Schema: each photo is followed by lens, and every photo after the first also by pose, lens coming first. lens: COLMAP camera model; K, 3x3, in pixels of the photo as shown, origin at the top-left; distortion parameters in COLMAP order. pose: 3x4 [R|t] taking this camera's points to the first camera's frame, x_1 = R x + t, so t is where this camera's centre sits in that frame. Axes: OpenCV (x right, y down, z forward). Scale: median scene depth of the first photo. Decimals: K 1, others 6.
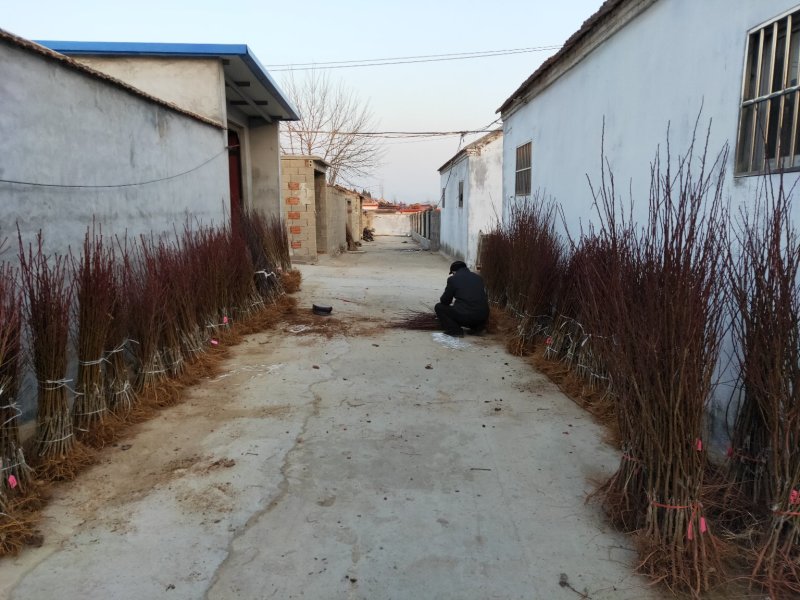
lens RADIAL K [[588.6, 0, 401.3], [0, 588.6, 303.0], [0, 0, 1]] dist [0.031912, -0.014913]
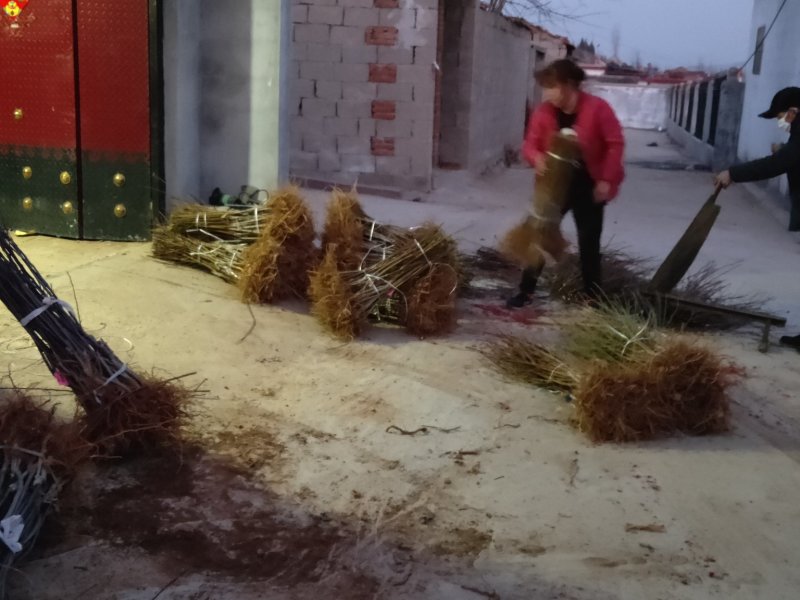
lens RADIAL K [[1000.3, 0, 398.0], [0, 1000.3, 297.2], [0, 0, 1]] dist [-0.011933, 0.000000]
pose [[0.970451, 0.096106, -0.221333, -0.021294], [-0.081907, 0.994001, 0.072482, -0.142941], [0.226971, -0.052212, 0.972501, 1.010427]]
